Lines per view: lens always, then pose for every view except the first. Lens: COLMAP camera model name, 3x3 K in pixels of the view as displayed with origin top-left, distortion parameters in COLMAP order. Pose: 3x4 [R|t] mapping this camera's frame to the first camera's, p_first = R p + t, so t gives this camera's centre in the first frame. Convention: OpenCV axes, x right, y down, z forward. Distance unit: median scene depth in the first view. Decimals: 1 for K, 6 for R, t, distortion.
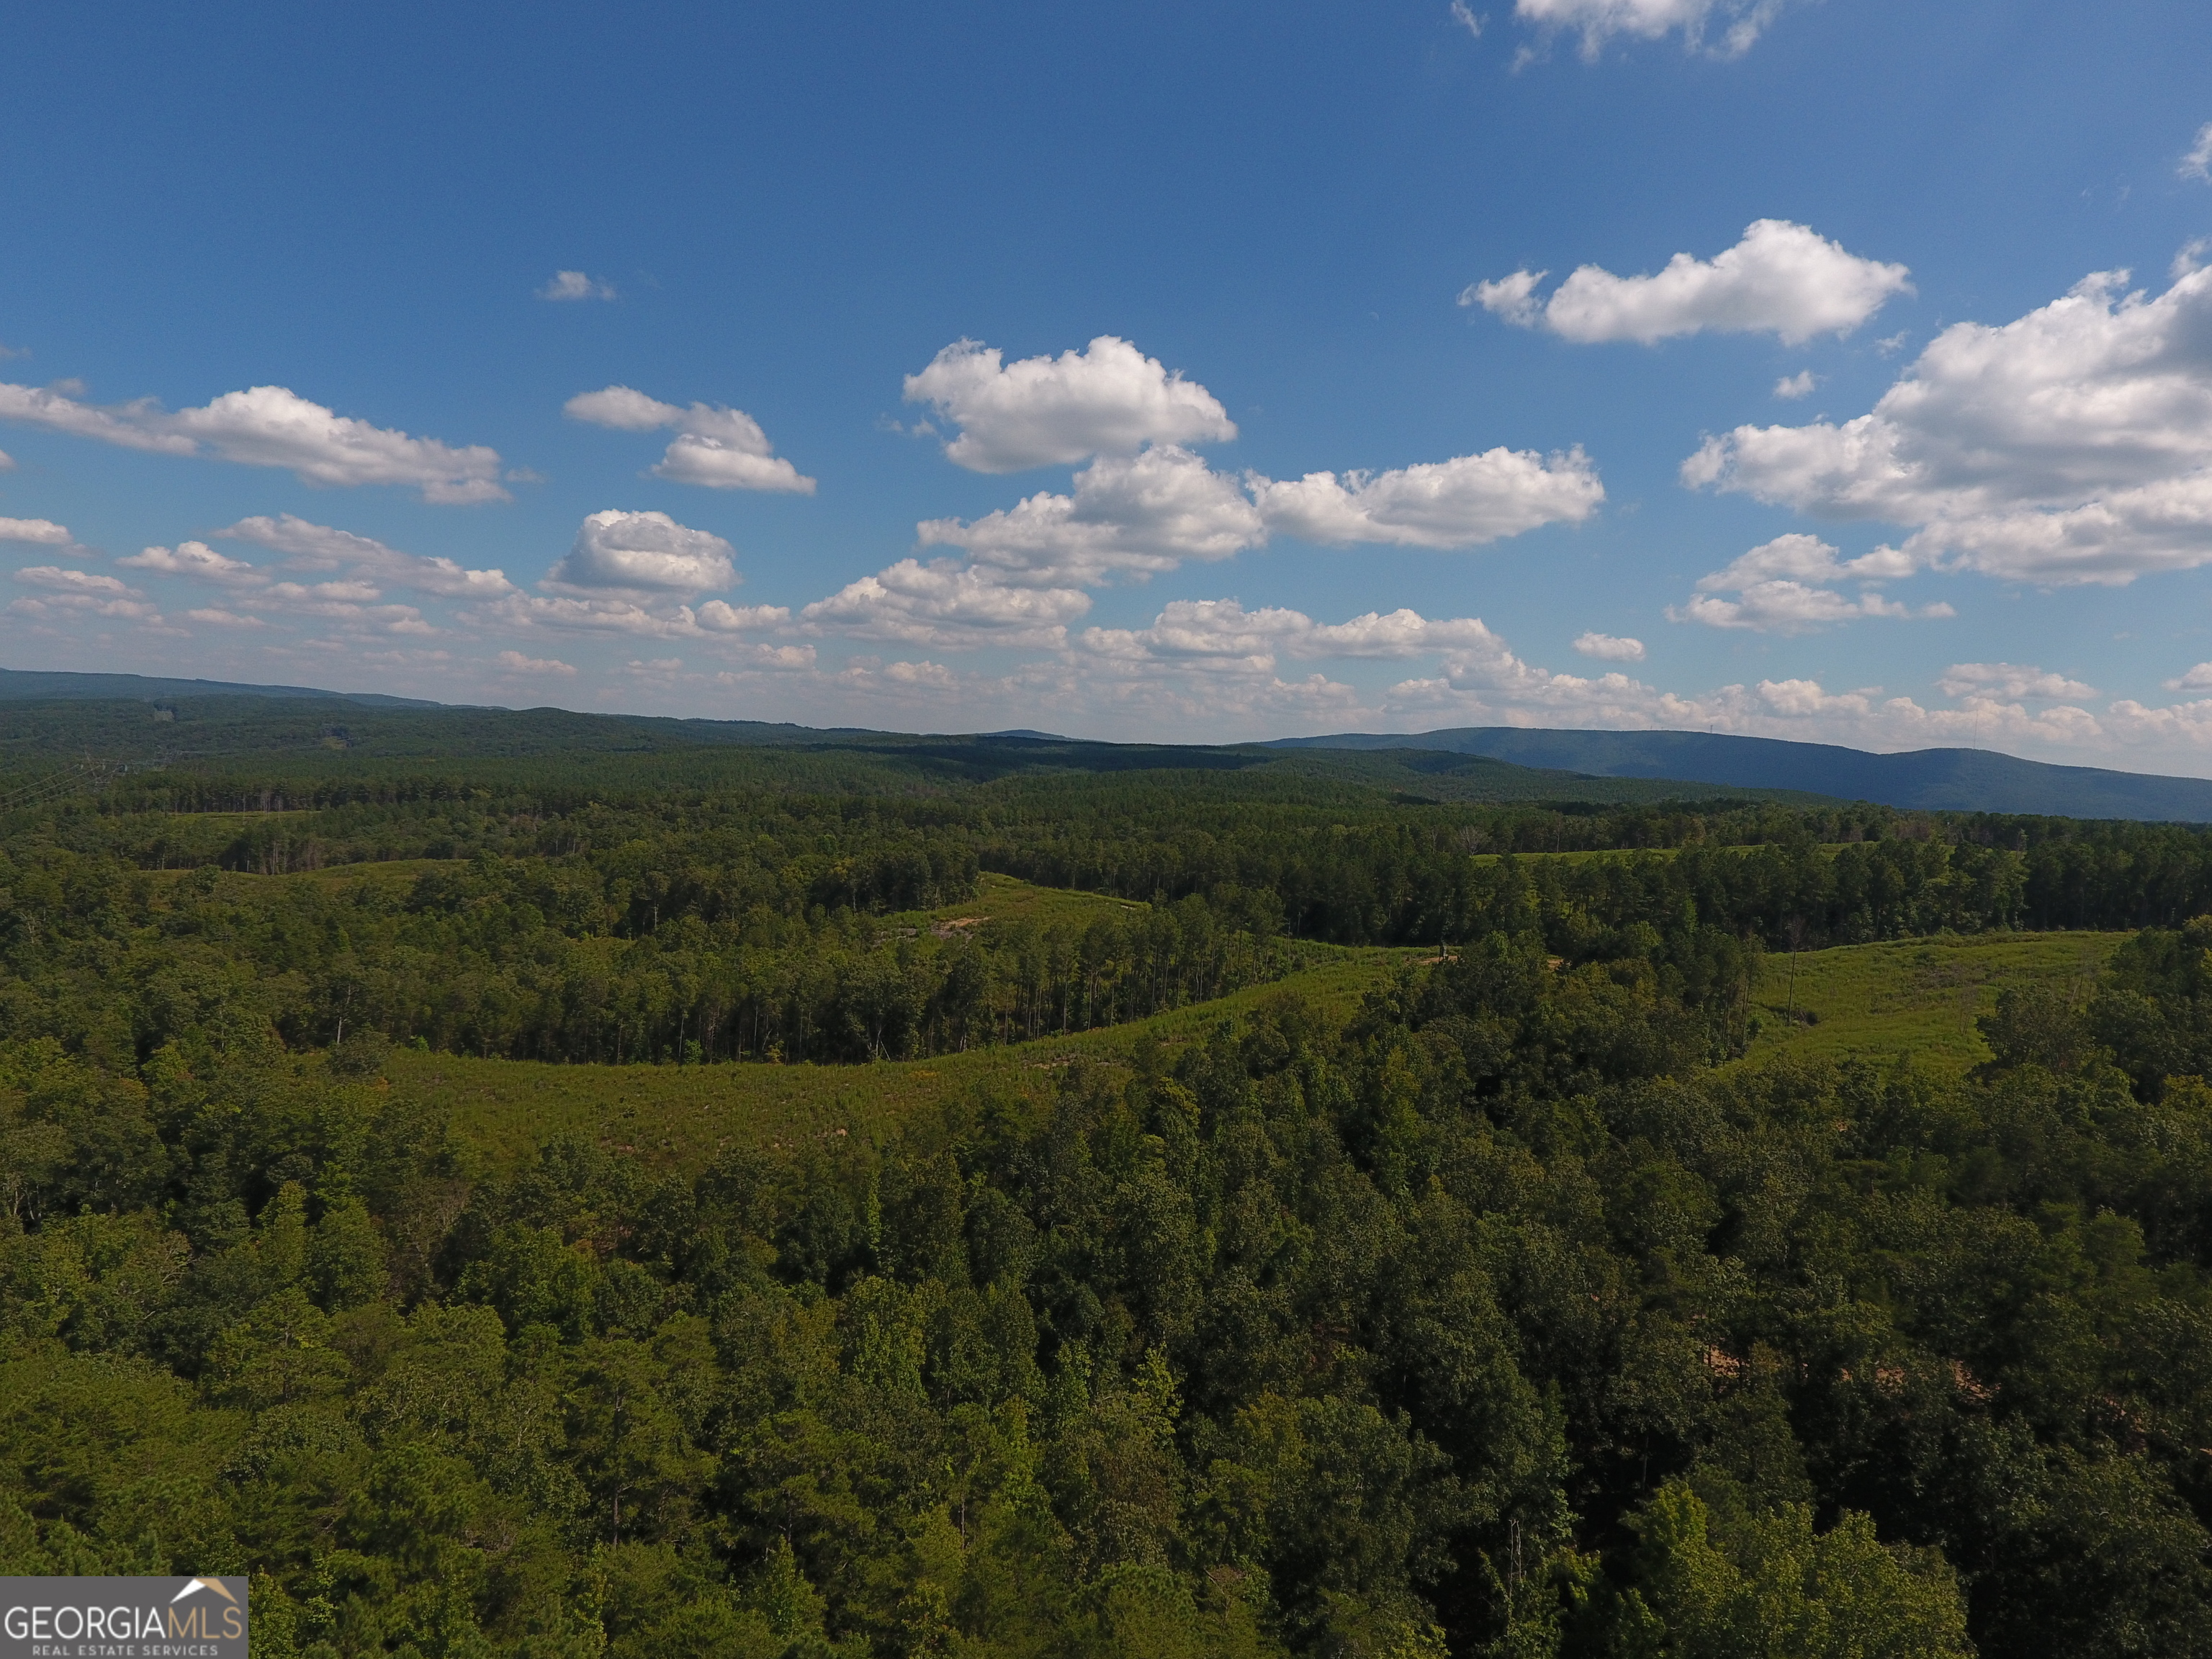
lens RADIAL K [[1295.8, 0, 1081.5], [0, 1295.8, 823.5], [0, 0, 1]] dist [-0.007105, 0.001014]
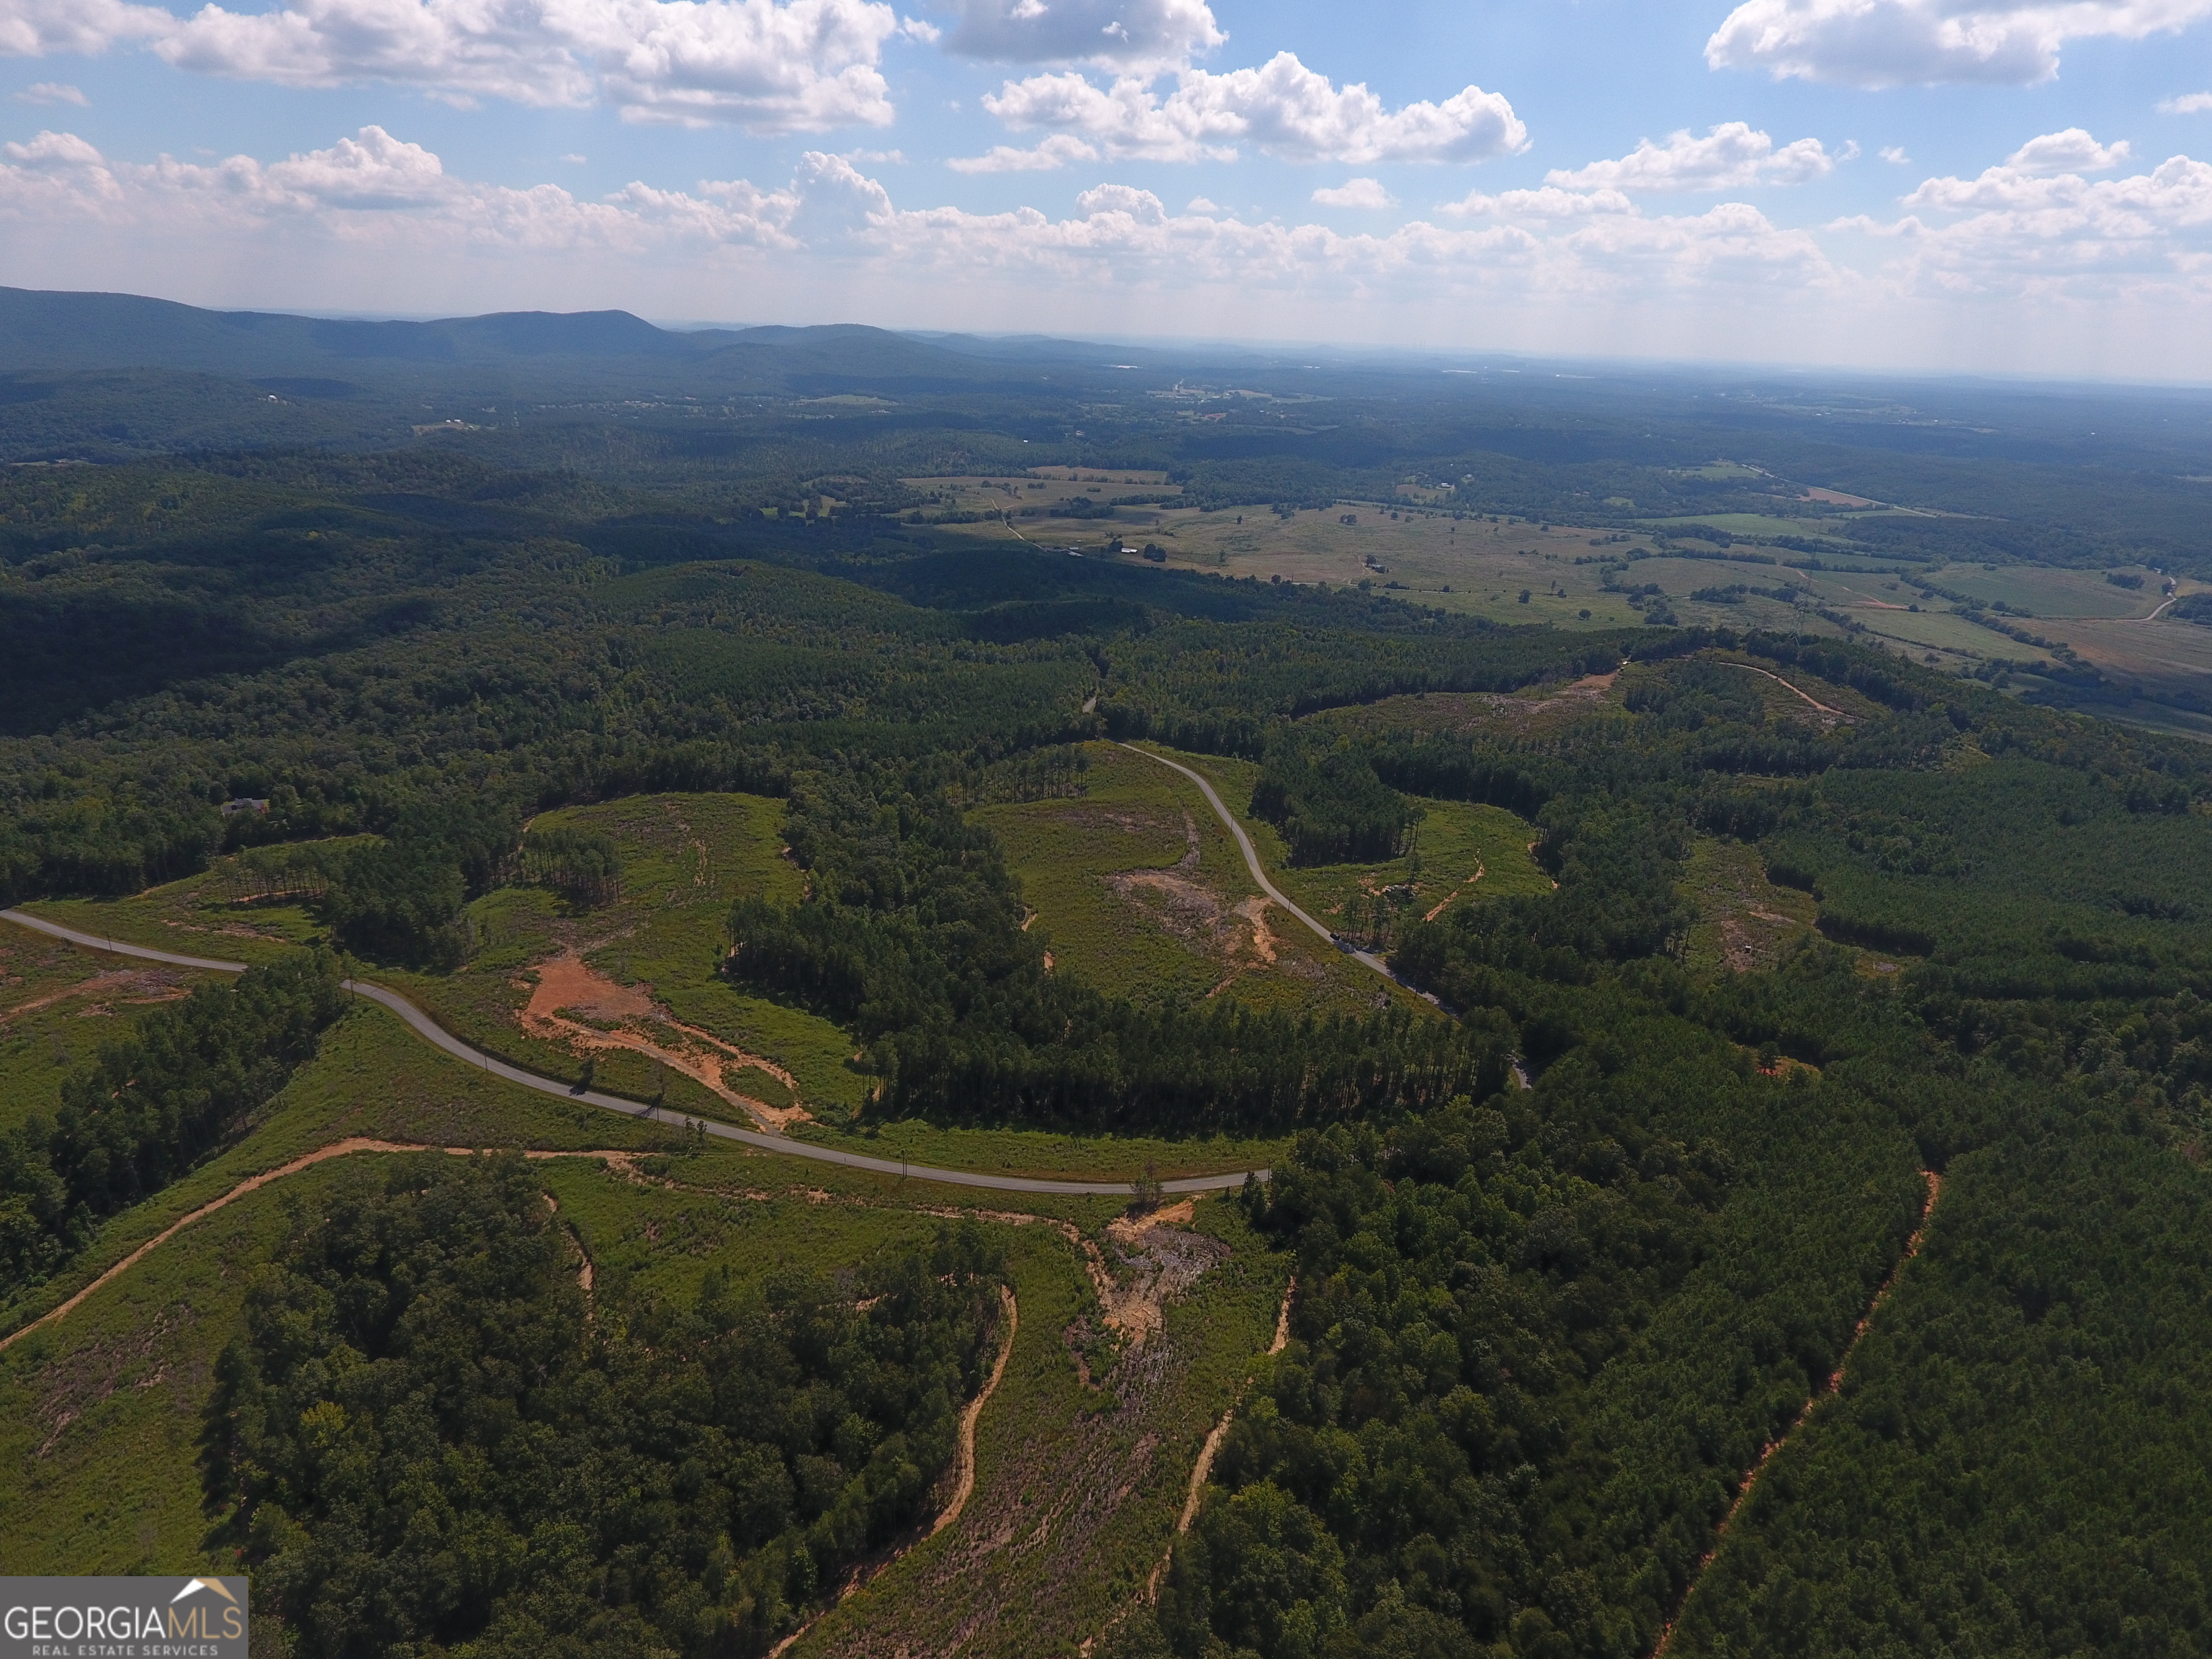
lens RADIAL K [[1294.8, 0, 1079.5], [0, 1294.8, 824.3], [0, 0, 1]] dist [-0.006289, 0.001252]
pose [[0.202187, -0.414517, 0.887297, 0.052884], [0.028247, 0.908100, 0.417799, -0.680500], [-0.978939, -0.059410, 0.195315, -0.032272]]
